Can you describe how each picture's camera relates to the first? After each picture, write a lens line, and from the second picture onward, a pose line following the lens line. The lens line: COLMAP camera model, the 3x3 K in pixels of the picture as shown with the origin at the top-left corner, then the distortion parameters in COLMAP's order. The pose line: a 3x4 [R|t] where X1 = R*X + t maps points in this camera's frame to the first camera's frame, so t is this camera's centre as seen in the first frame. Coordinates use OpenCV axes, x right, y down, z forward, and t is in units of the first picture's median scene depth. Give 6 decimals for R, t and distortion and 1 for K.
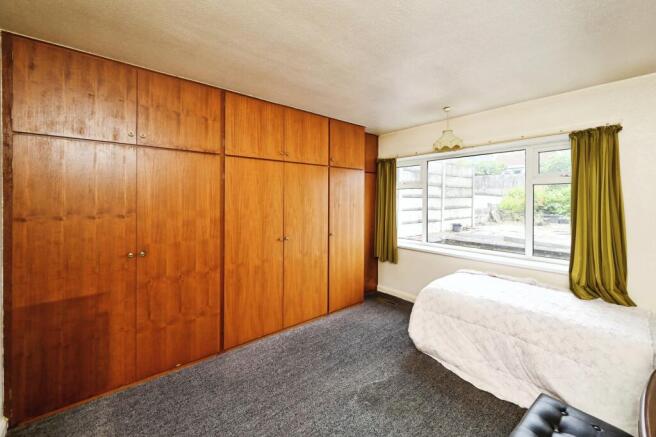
lens RADIAL K [[267.5, 0, 329.1], [0, 267.5, 201.7], [0, 0, 1]] dist [0.000305, -0.000012]
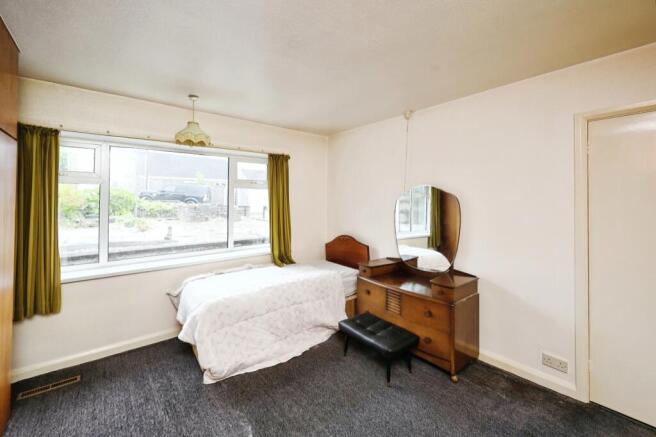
lens RADIAL K [[273.8, 0, 328.8], [0, 273.8, 195.7], [0, 0, 1]] dist [0.000620, 0.000160]
pose [[0.007472, 0.010825, 0.999913, -0.544759], [0.006516, 0.999920, -0.010873, -0.015085], [-0.999951, 0.006597, 0.007401, 0.665203]]
